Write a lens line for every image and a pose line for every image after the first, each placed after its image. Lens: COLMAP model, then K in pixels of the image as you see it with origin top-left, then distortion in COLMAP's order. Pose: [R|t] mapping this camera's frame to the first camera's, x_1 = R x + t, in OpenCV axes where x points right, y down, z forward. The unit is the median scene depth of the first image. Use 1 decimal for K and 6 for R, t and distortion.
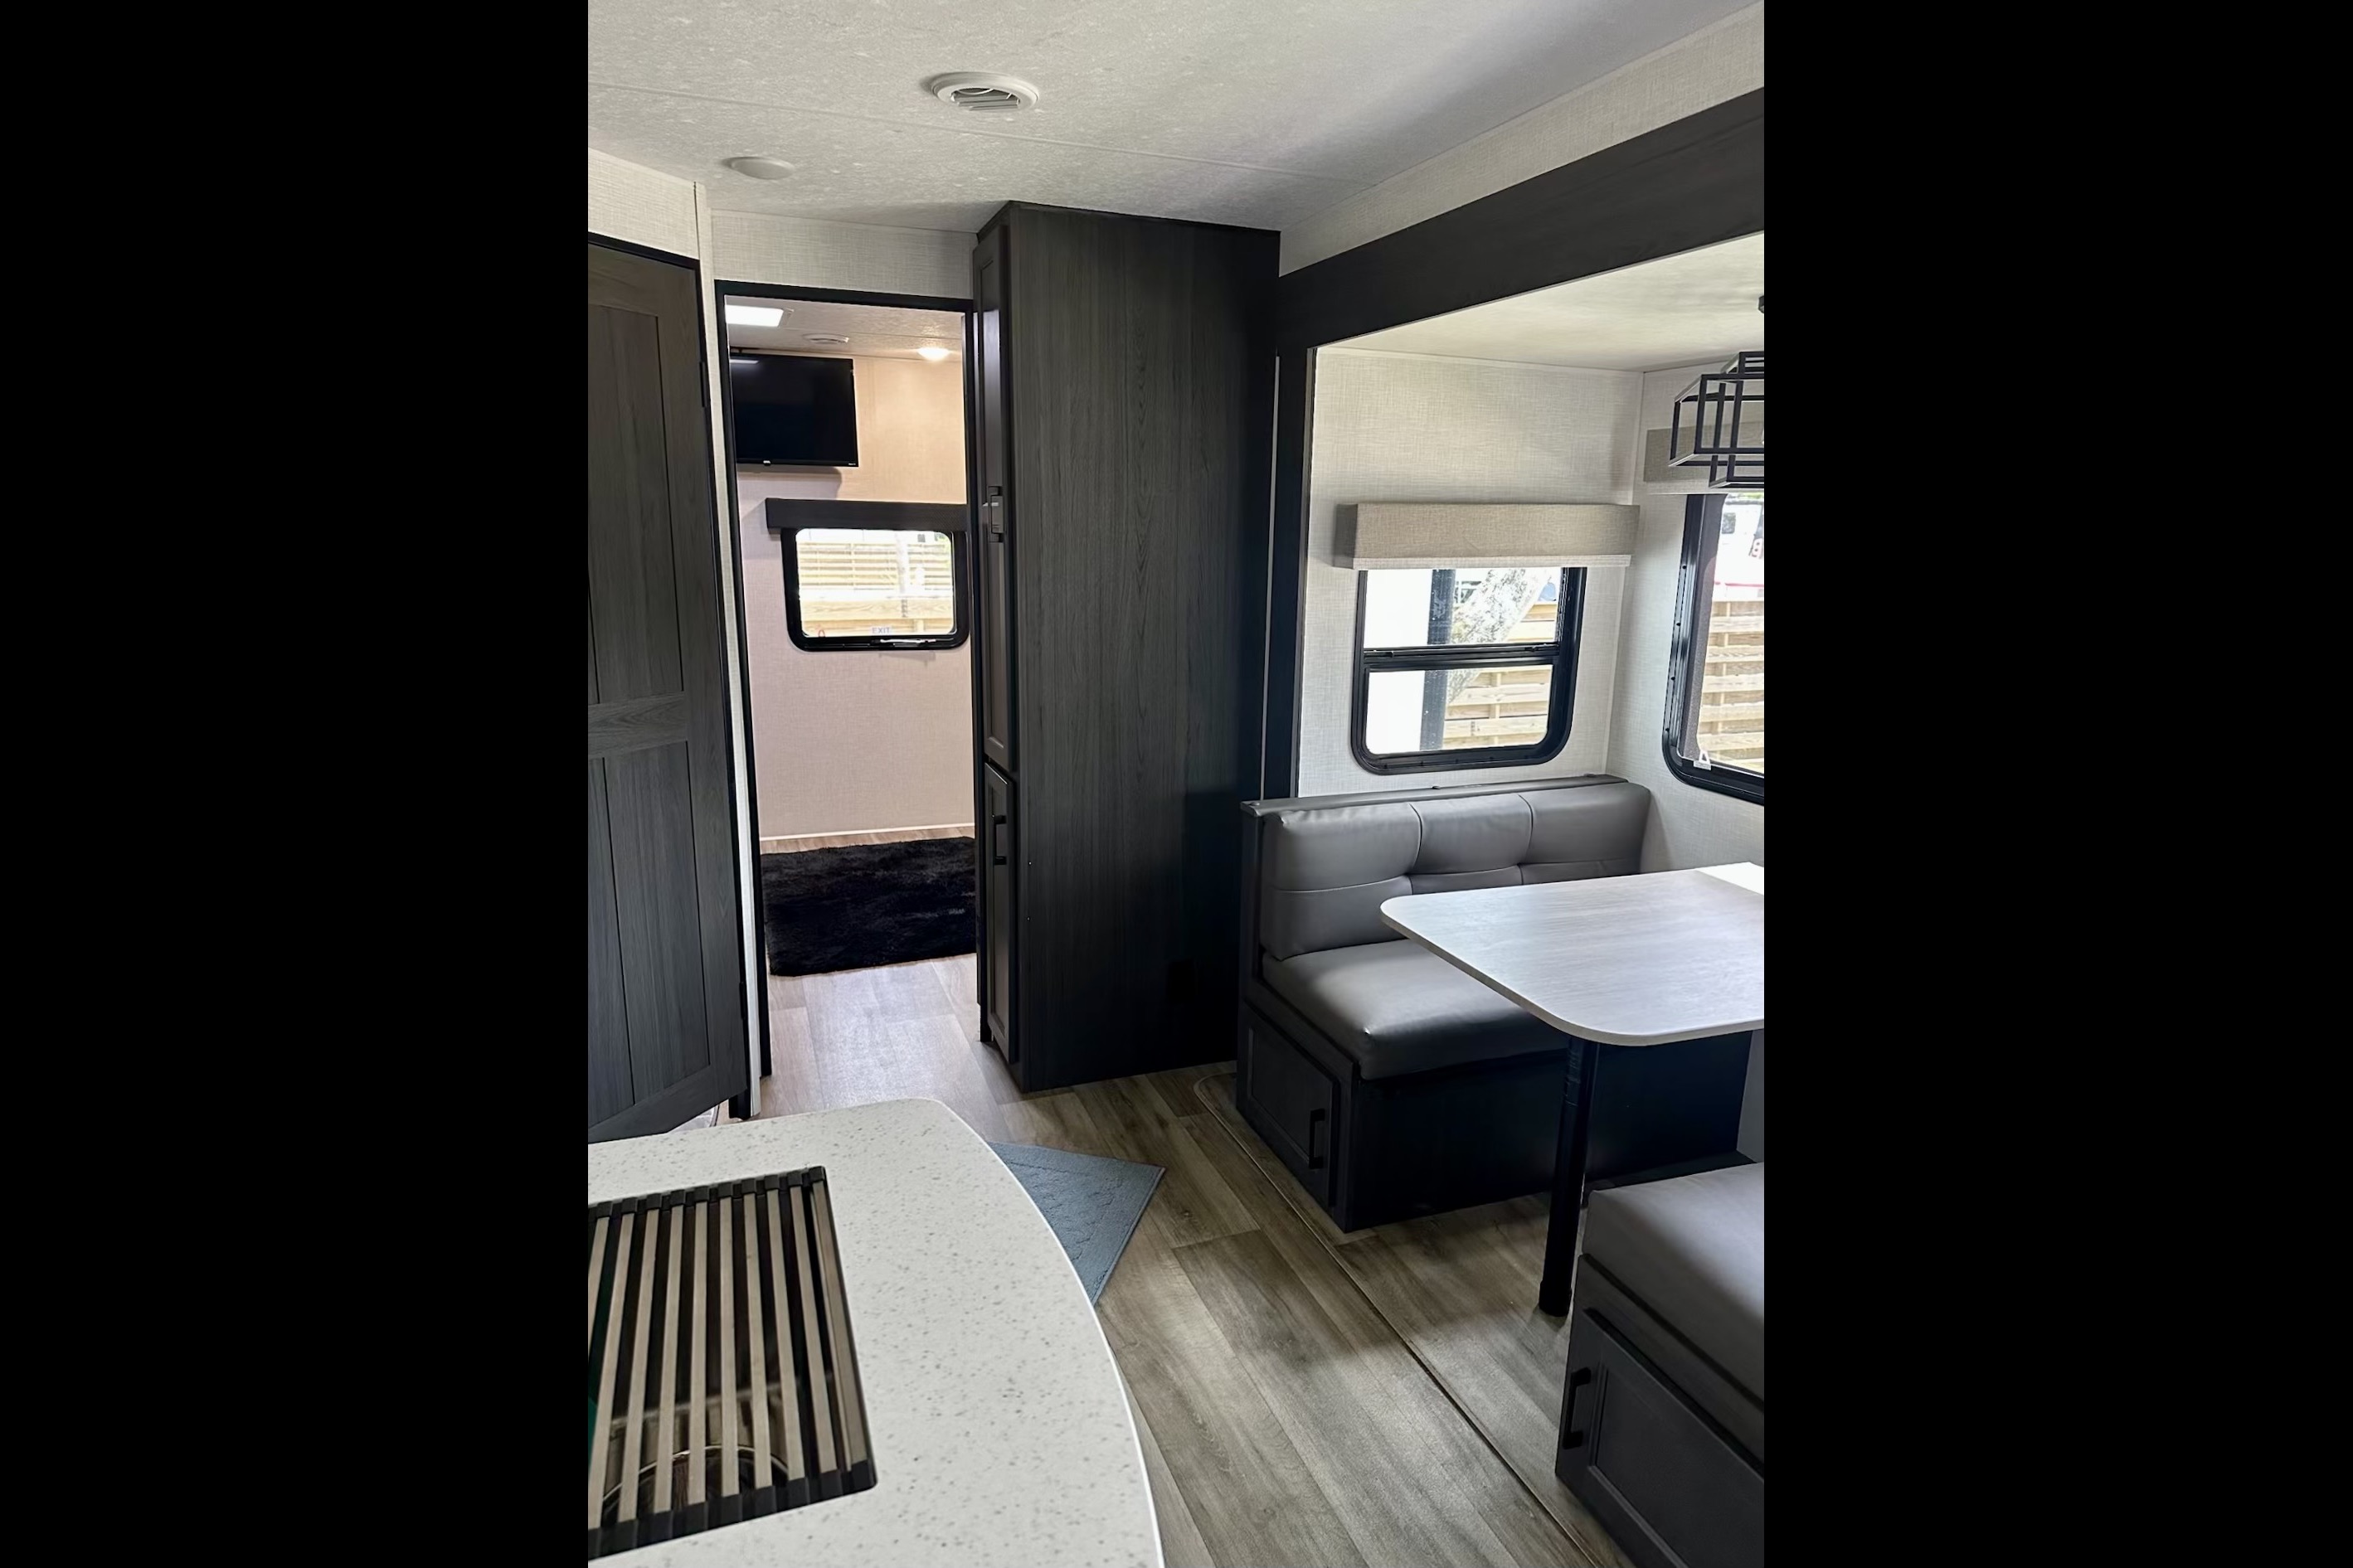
lens RADIAL K [[1210.1, 0, 1188.6], [0, 1210.1, 774.2], [0, 0, 1]] dist [0.084485, -0.124099]
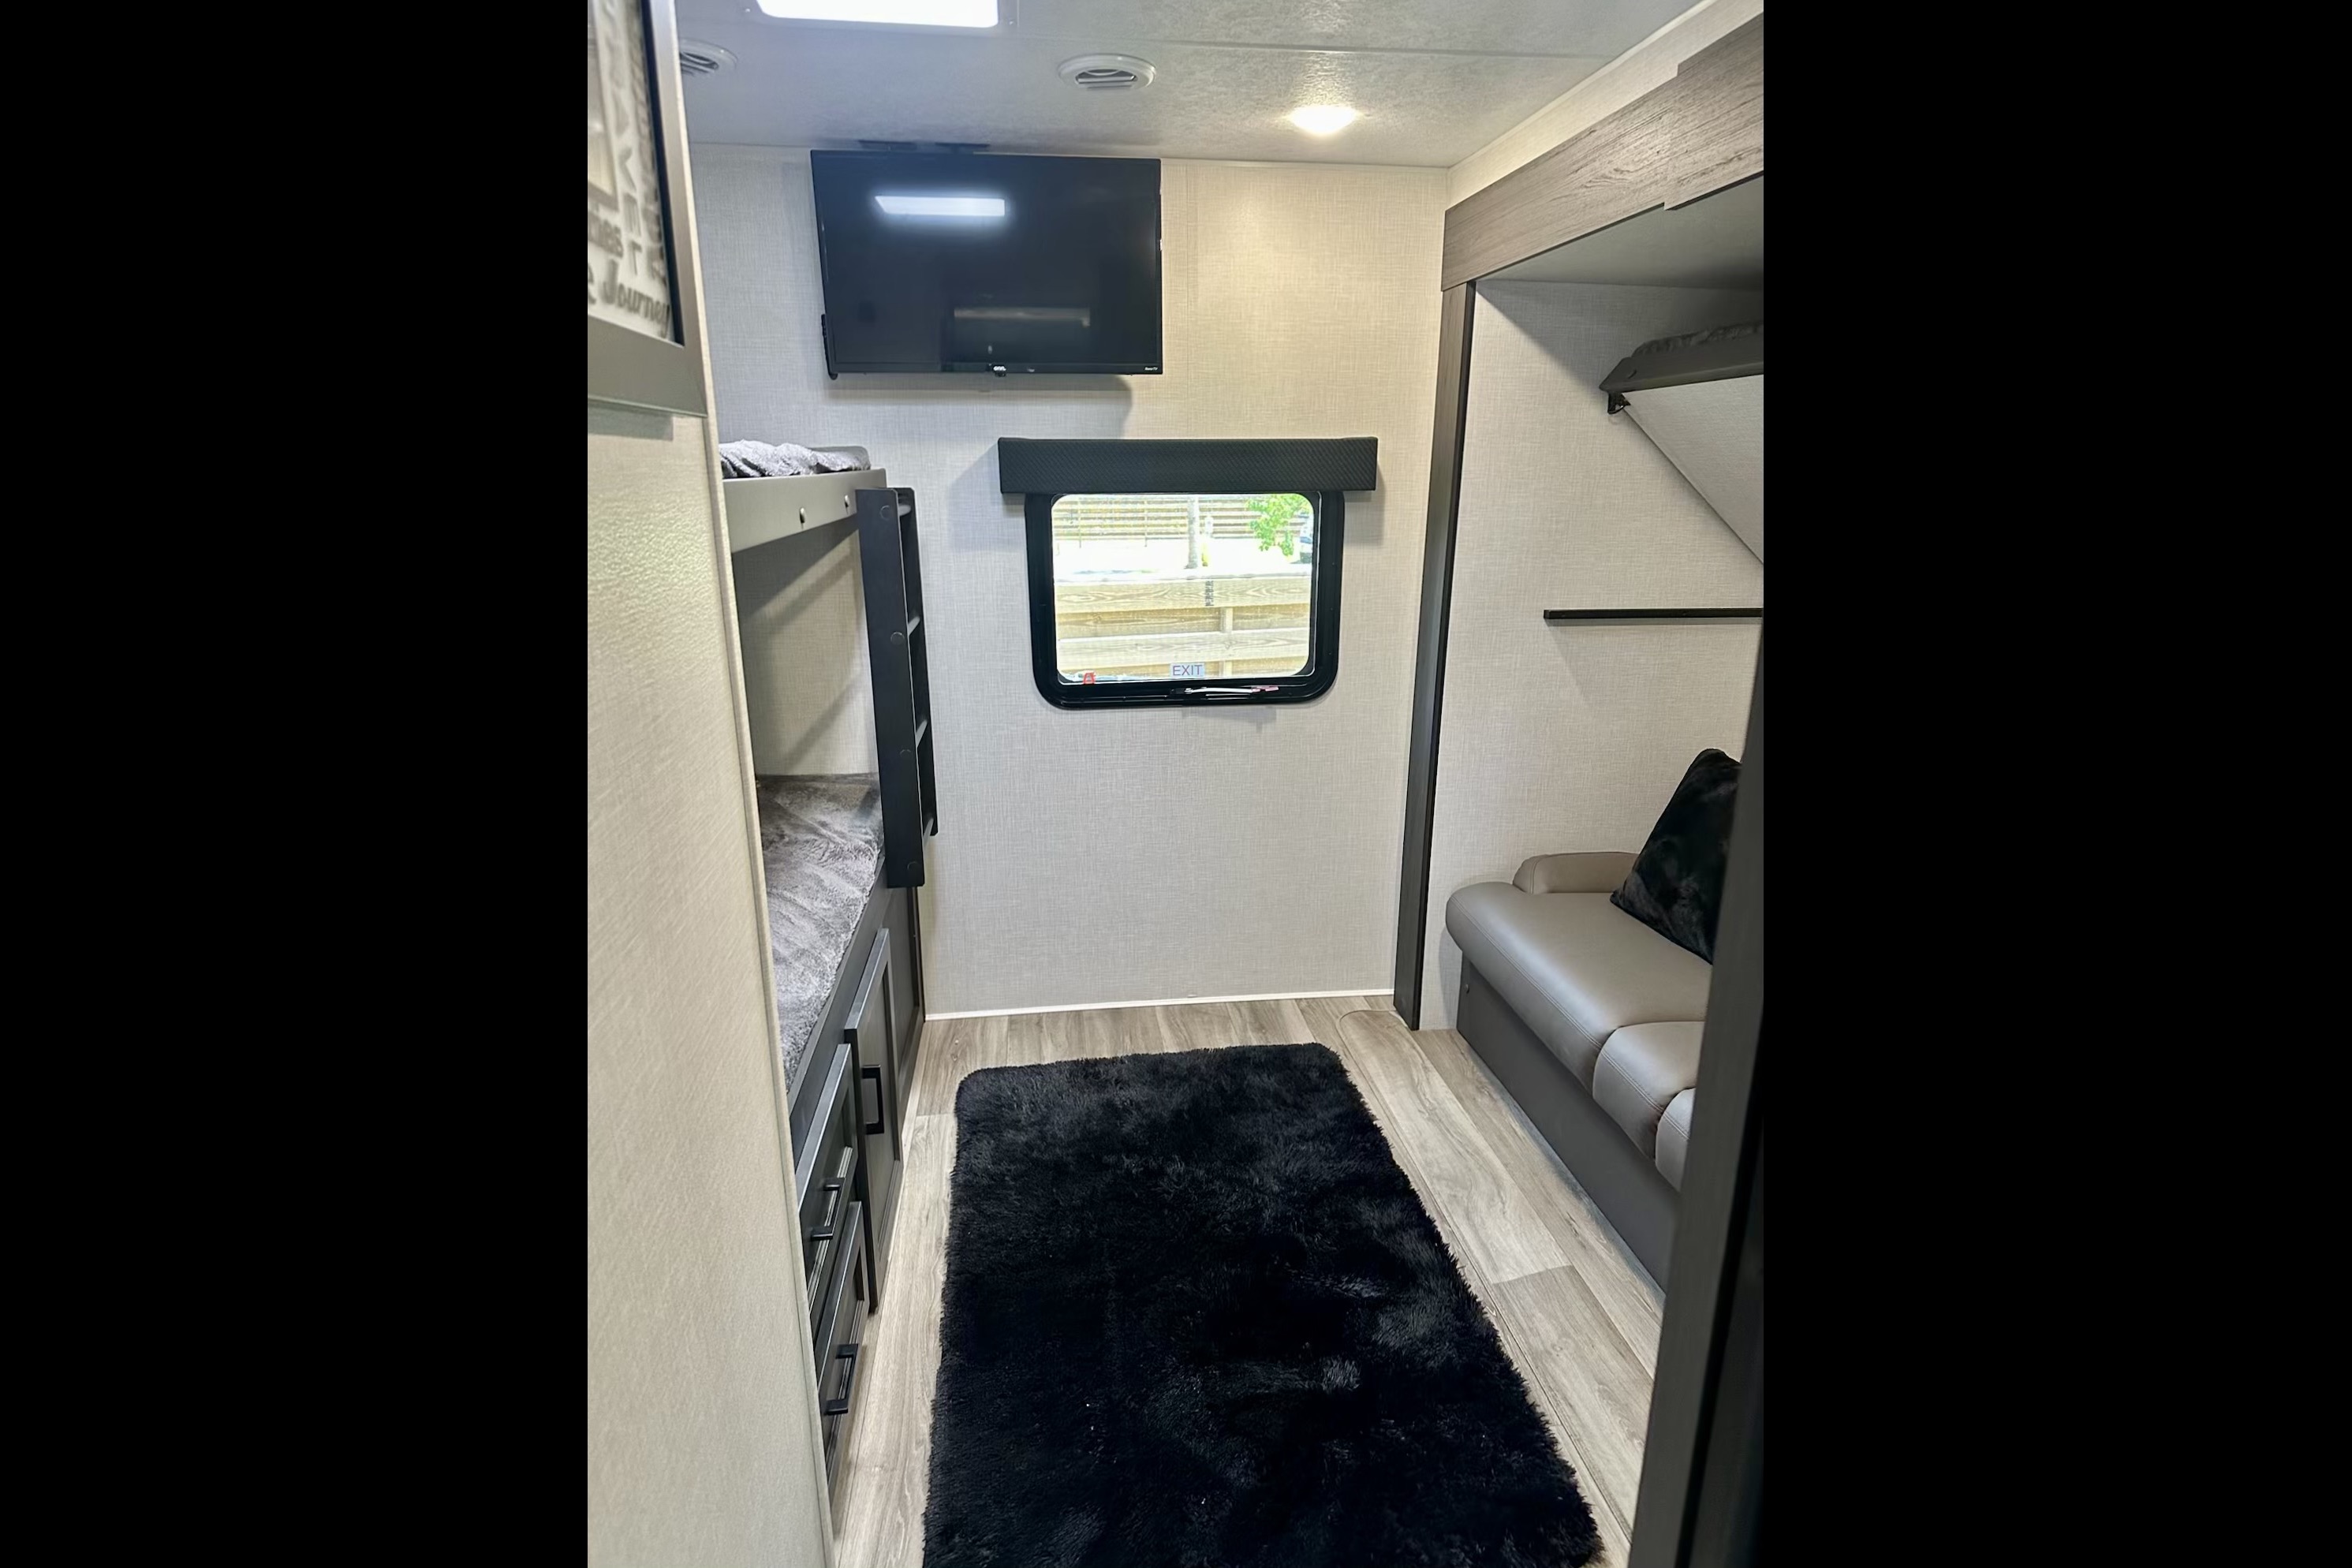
lens RADIAL K [[1106.4, 0, 1183.8], [0, 1106.4, 796.3], [0, 0, 1]] dist [-0.002071, -0.000930]
pose [[0.973531, 0.057477, -0.221211, -0.164273], [-0.038803, 0.995377, 0.087859, -0.127244], [0.225238, -0.076950, 0.971260, 0.592128]]
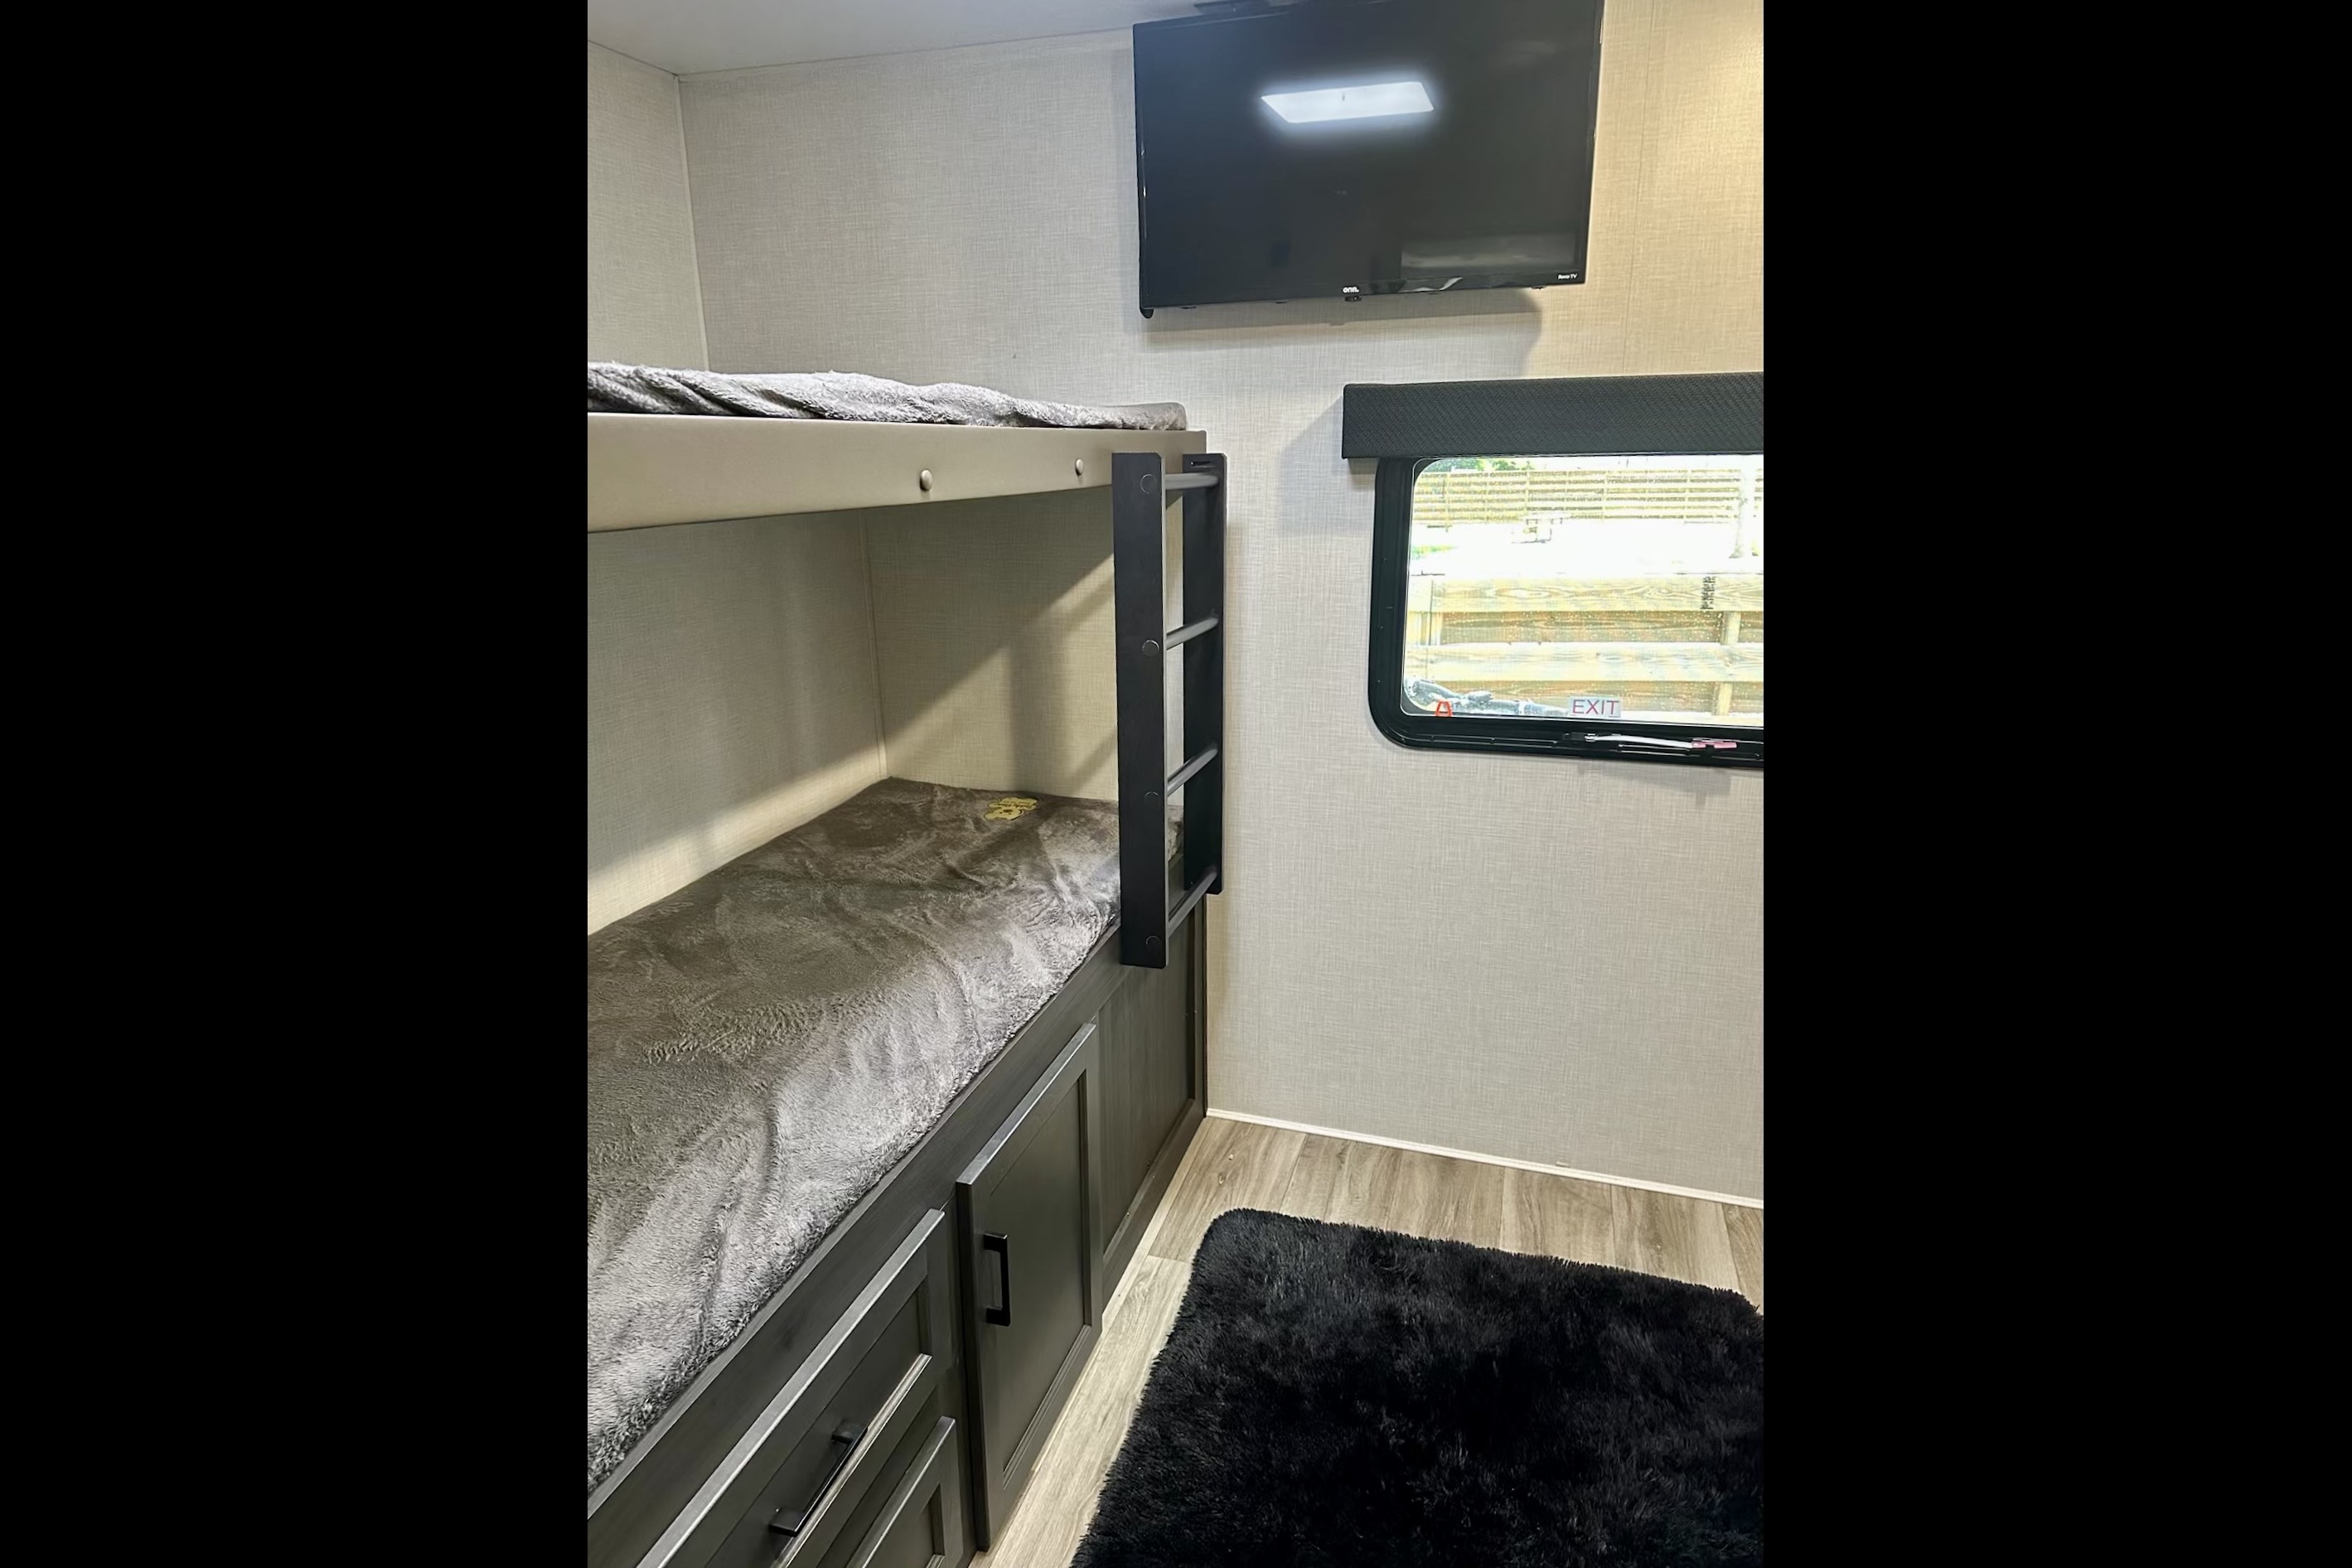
lens RADIAL K [[1183.1, 0, 1173.7], [0, 1183.1, 772.7], [0, 0, 1]] dist [0.044456, -0.065664]
pose [[0.785656, 0.145244, -0.601373, -0.148528], [-0.107782, 0.989320, 0.098131, -0.146728], [0.609203, -0.012280, 0.792919, 0.731091]]
